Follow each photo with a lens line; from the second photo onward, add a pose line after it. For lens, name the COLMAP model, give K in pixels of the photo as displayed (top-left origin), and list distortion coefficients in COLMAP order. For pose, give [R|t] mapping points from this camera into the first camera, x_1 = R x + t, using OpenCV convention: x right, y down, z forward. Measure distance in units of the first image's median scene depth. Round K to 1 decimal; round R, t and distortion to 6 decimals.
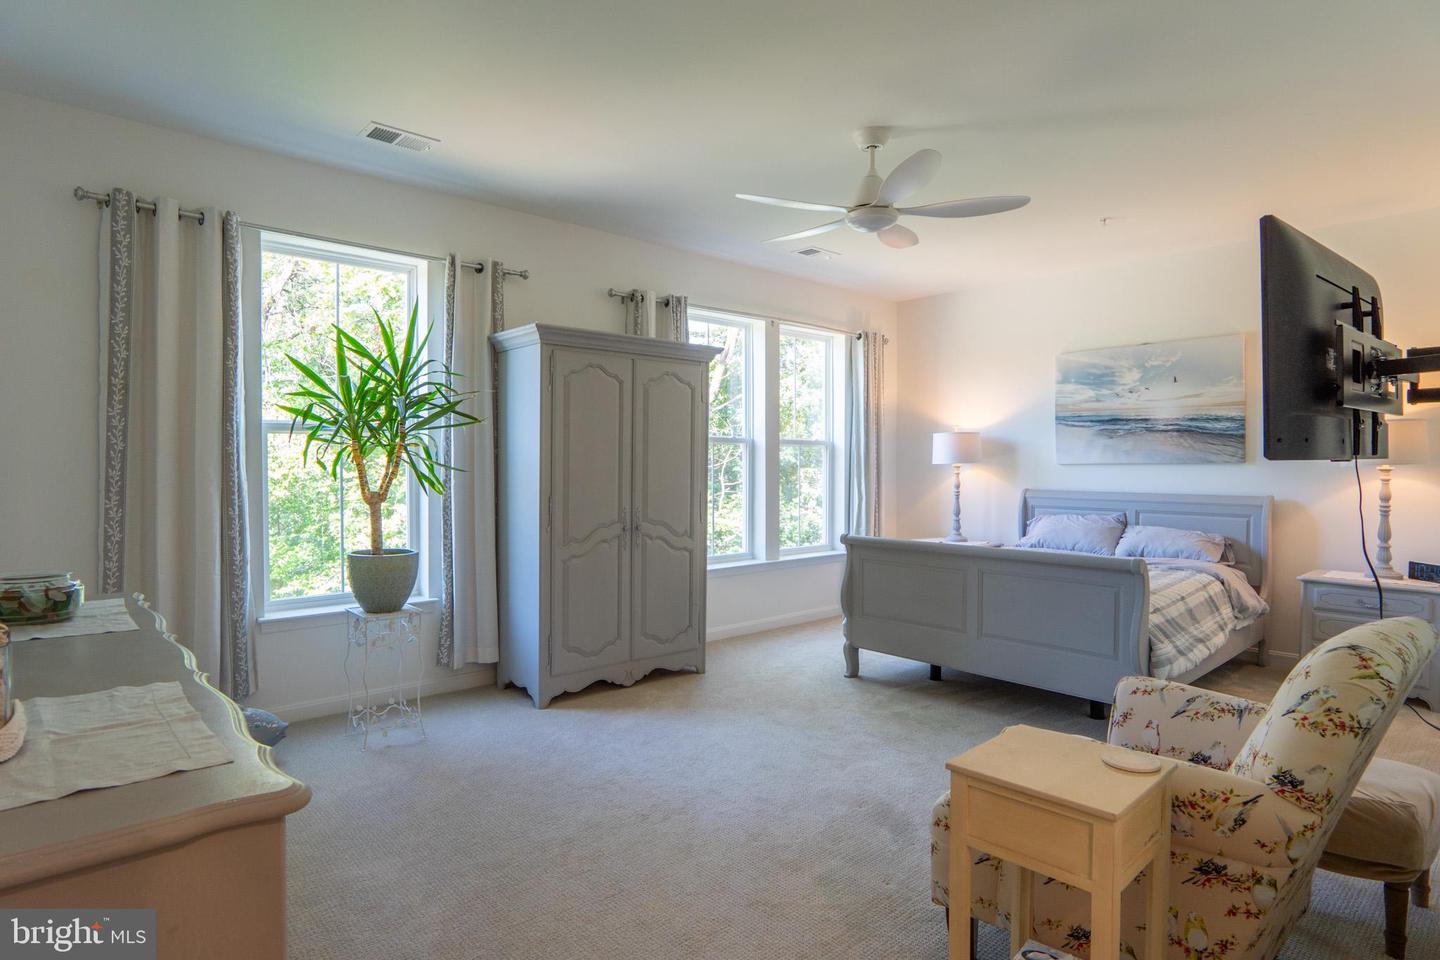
lens RADIAL K [[773.3, 0, 727.9], [0, 773.3, 480.9], [0, 0, 1]] dist [-0.023705, 0.001672]
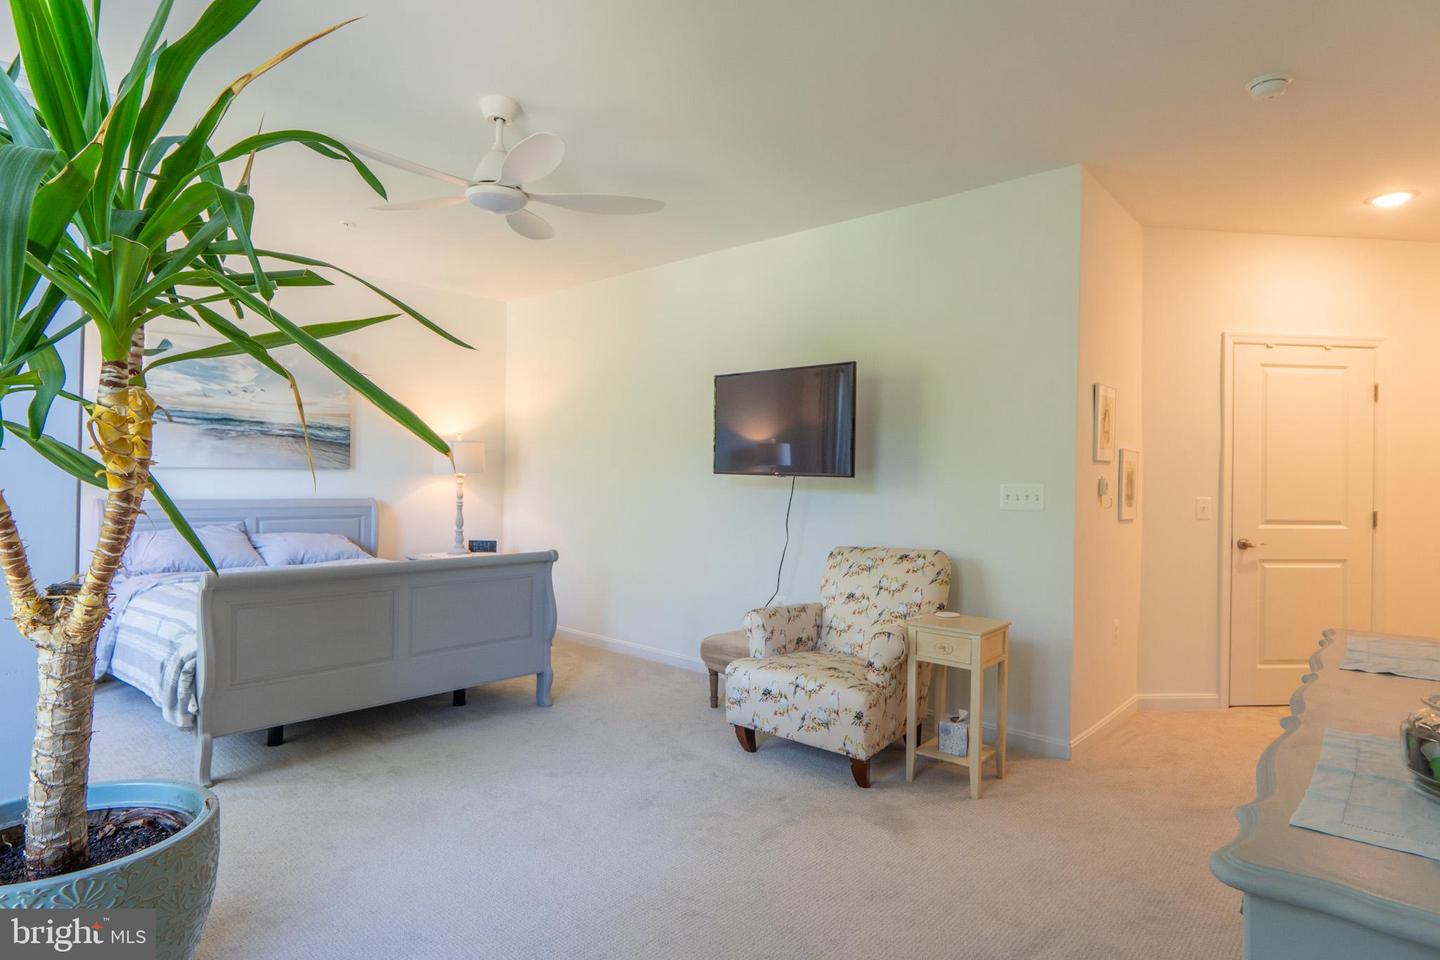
lens RADIAL K [[773.3, 0, 723.2], [0, 773.3, 473.8], [0, 0, 1]] dist [-0.023705, 0.001672]
pose [[-0.089333, -0.000161, 0.996002, -0.522558], [0.006320, 0.999980, 0.000729, -0.014704], [-0.995982, 0.006360, -0.089330, 0.586232]]
